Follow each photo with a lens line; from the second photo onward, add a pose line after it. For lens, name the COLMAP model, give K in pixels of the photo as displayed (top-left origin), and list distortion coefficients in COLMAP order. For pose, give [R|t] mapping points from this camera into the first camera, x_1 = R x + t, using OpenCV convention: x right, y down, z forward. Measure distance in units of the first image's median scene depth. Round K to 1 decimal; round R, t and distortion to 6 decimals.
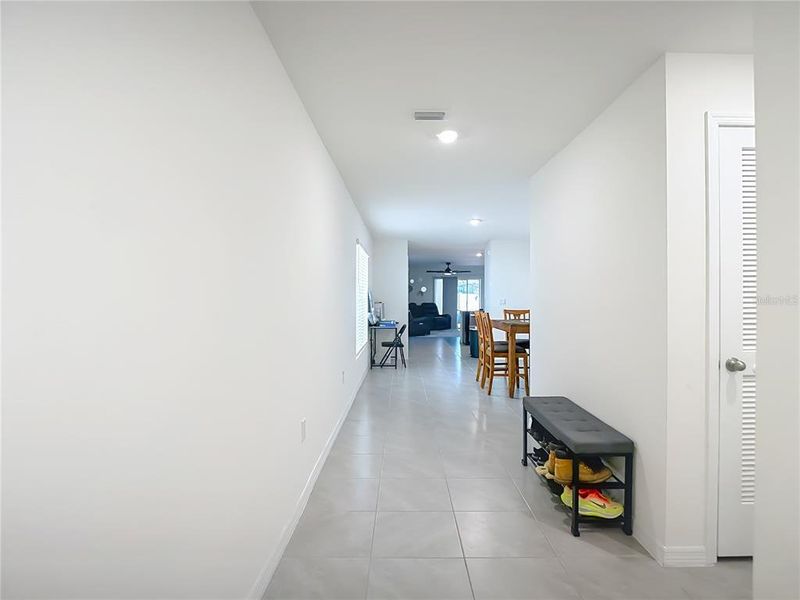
lens RADIAL K [[429.1, 0, 401.6], [0, 429.1, 300.8], [0, 0, 1]] dist [0.007620, -0.005278]
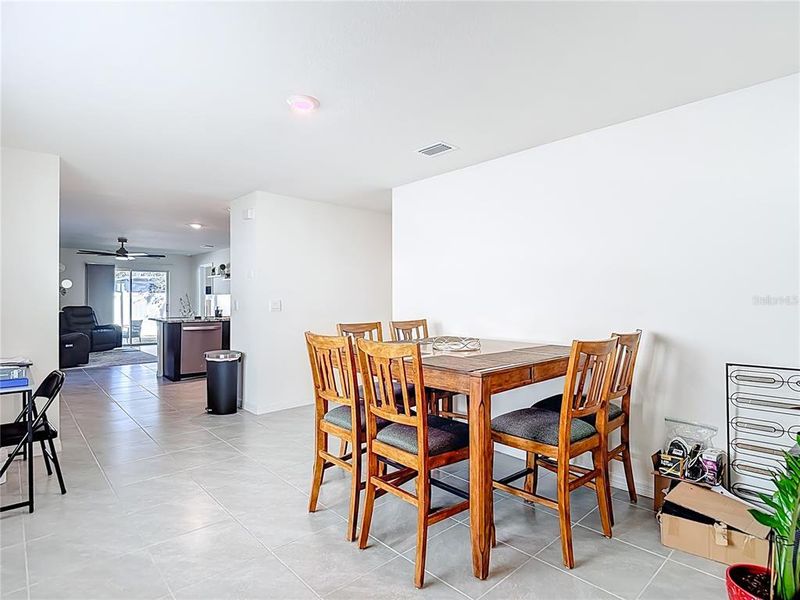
lens RADIAL K [[429.1, 0, 396.9], [0, 429.1, 301.8], [0, 0, 1]] dist [0.007620, -0.005278]
pose [[0.738602, 0.002399, 0.674138, -0.023779], [-0.002635, 0.999996, -0.000673, -0.002370], [-0.674137, -0.001279, 0.738605, 0.486452]]
